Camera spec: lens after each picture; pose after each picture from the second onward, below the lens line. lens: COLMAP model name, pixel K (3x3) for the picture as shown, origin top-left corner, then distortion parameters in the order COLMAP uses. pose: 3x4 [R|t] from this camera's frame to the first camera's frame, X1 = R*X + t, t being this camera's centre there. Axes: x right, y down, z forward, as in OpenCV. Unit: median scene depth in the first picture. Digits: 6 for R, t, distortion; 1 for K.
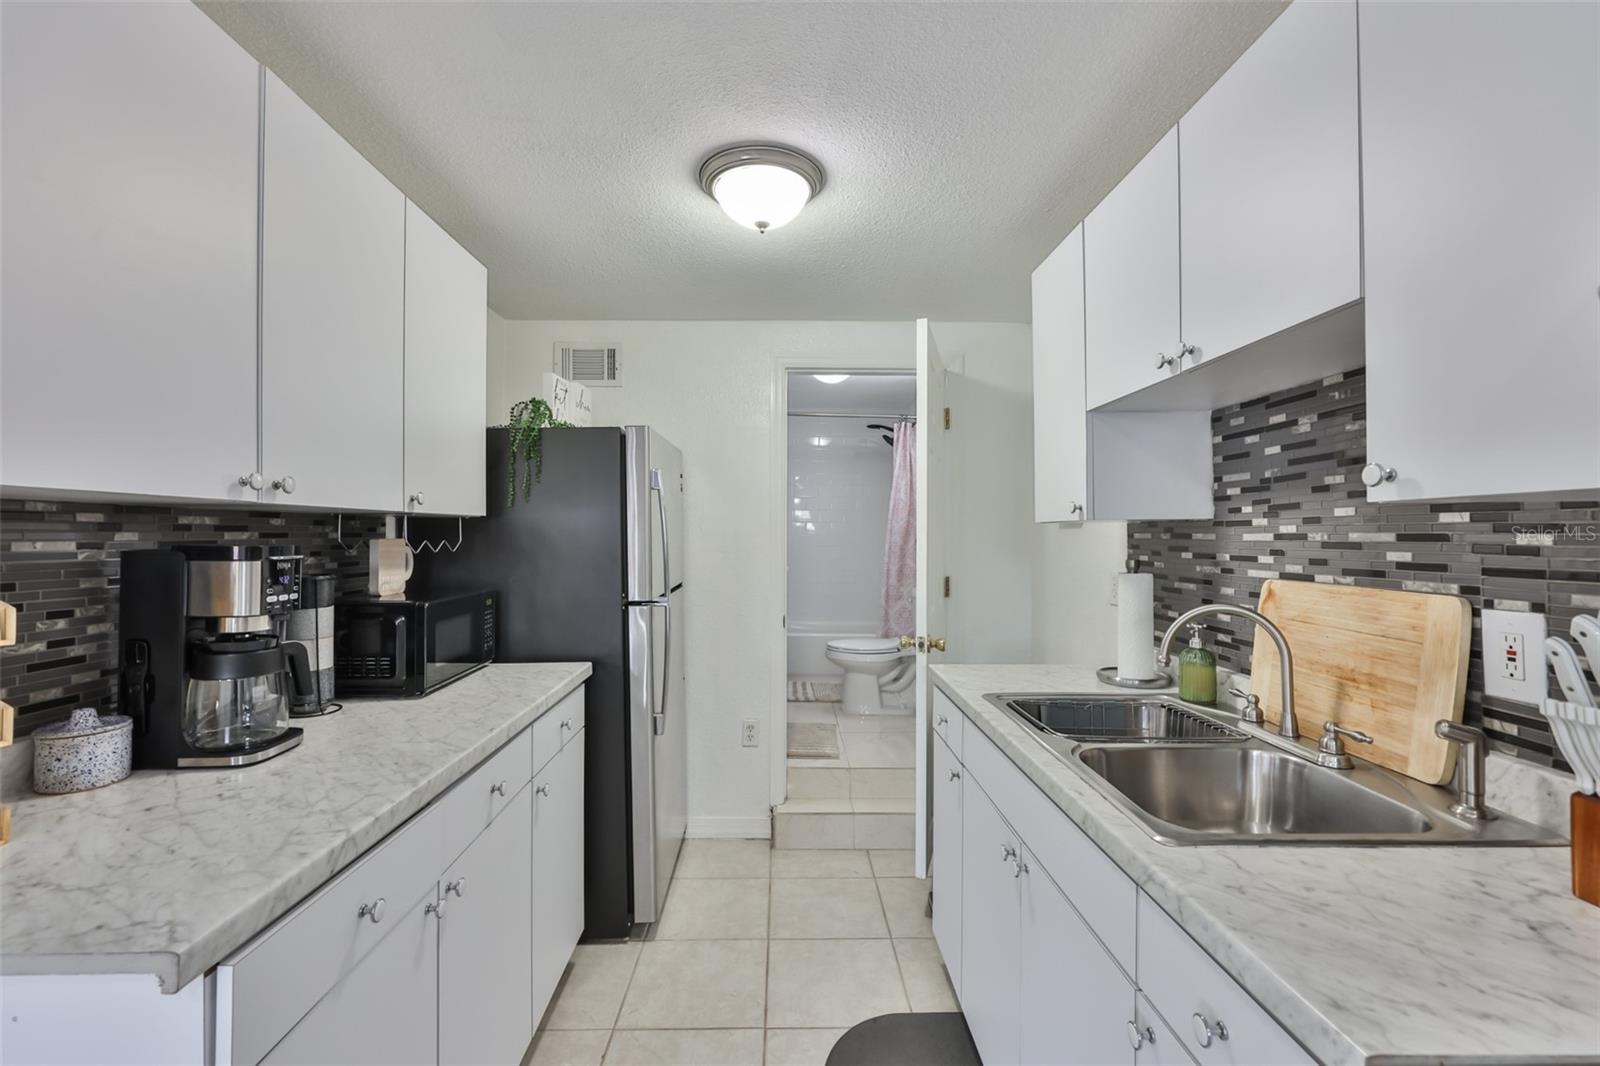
lens RADIAL K [[681.9, 0, 798.4], [0, 681.9, 531.1], [0, 0, 1]] dist [0.001058, -0.000204]
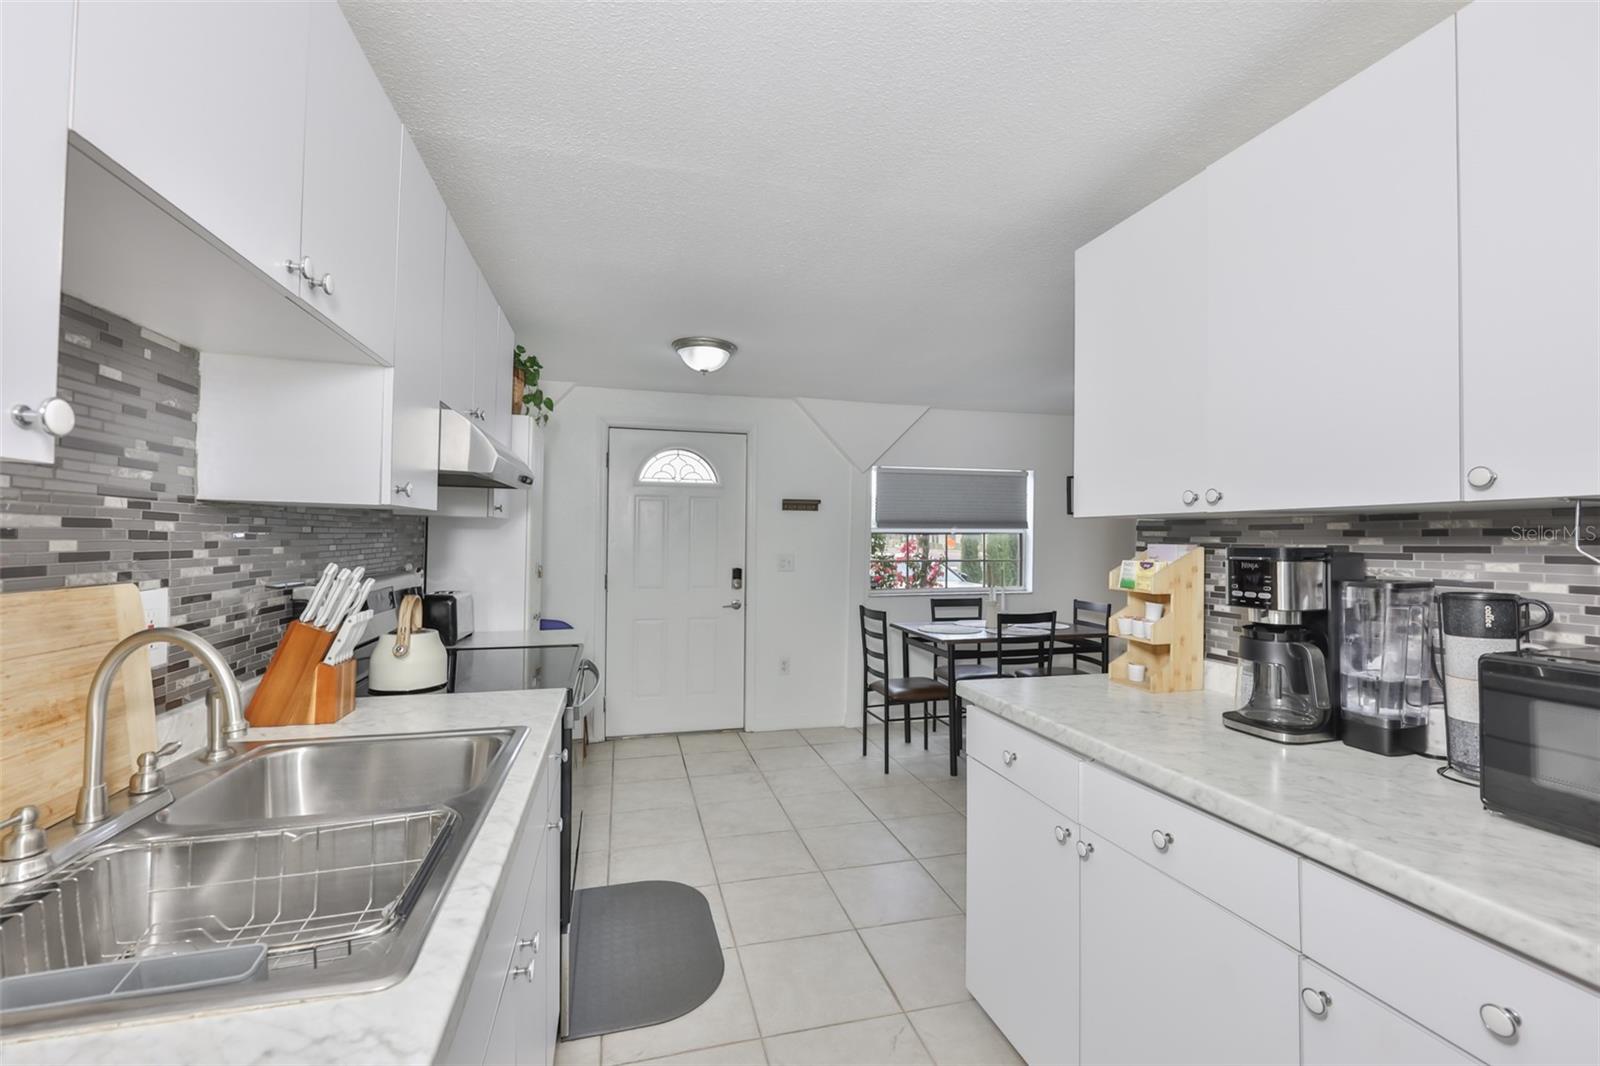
lens RADIAL K [[670.0, 0, 797.3], [0, 670.0, 535.2], [0, 0, 1]] dist [-0.002710, -0.000280]
pose [[-0.974454, -0.014558, -0.224113, 0.170451], [-0.011717, 0.999833, -0.014001, 0.020148], [0.224279, -0.011017, -0.974463, 1.537172]]
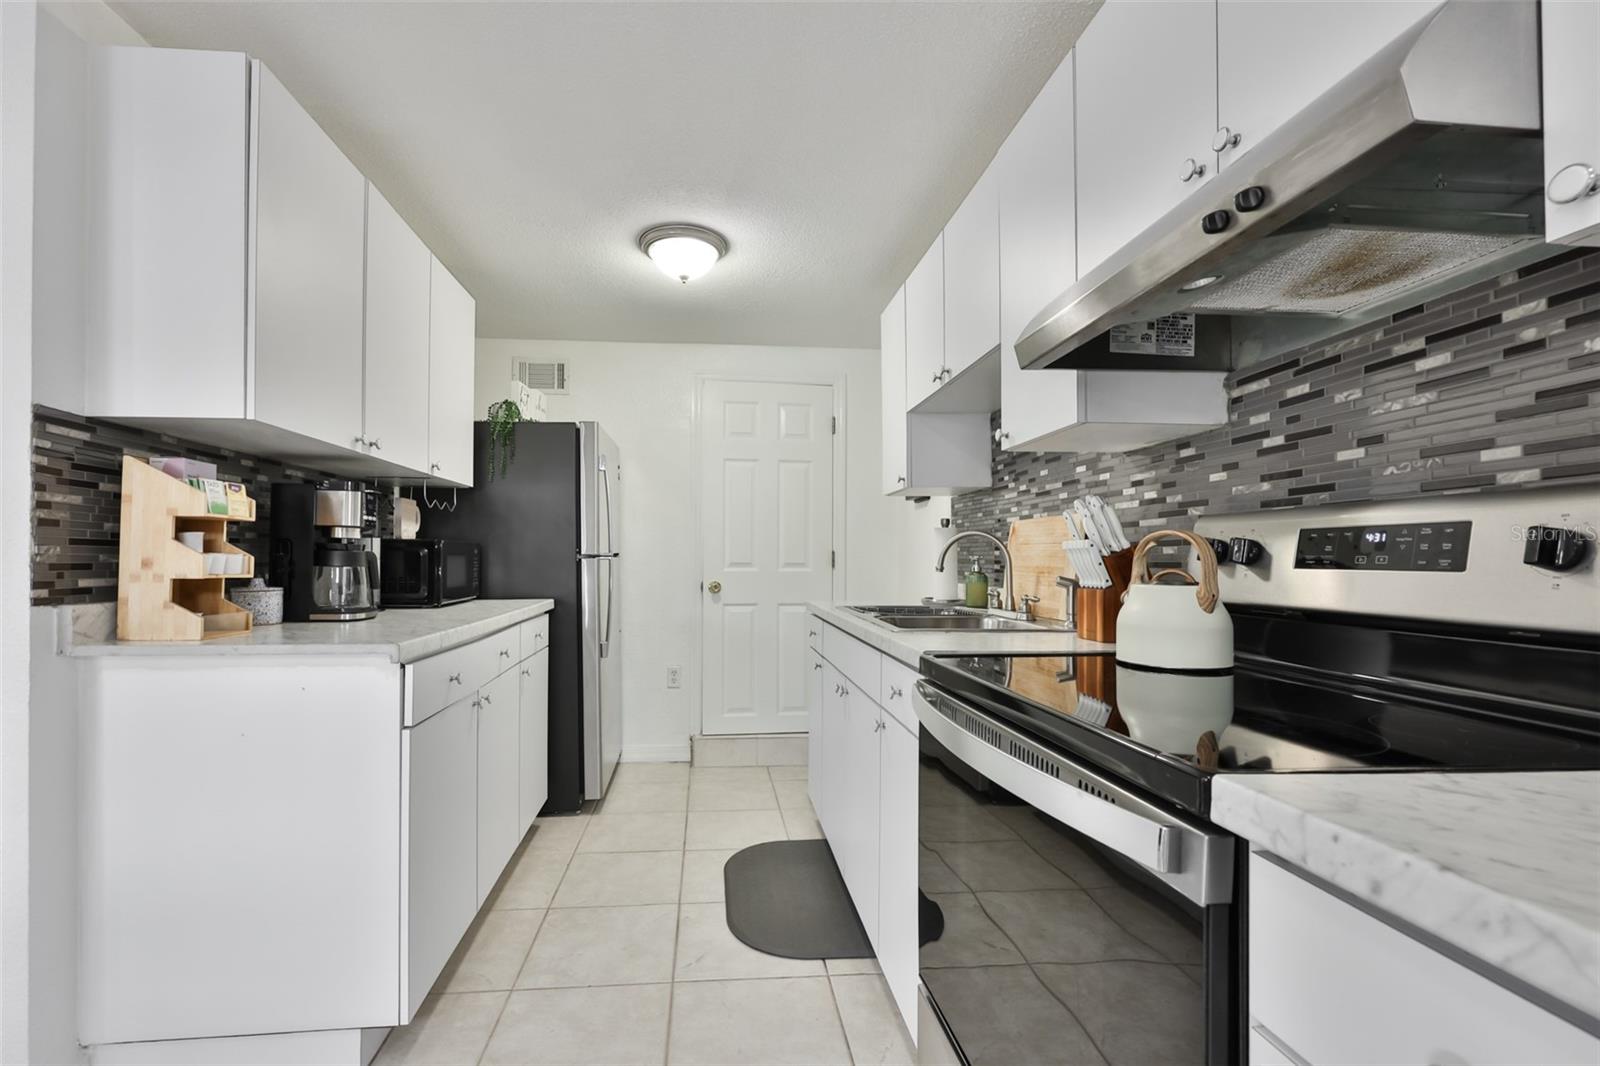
lens RADIAL K [[695.0, 0, 769.6], [0, 695.0, 550.4], [0, 0, 1]] dist [-0.000817, -0.000117]
pose [[0.997878, 0.003956, 0.064999, 0.038043], [-0.003513, 0.999970, -0.006926, 0.146435], [-0.065024, 0.006683, 0.997861, -0.518040]]
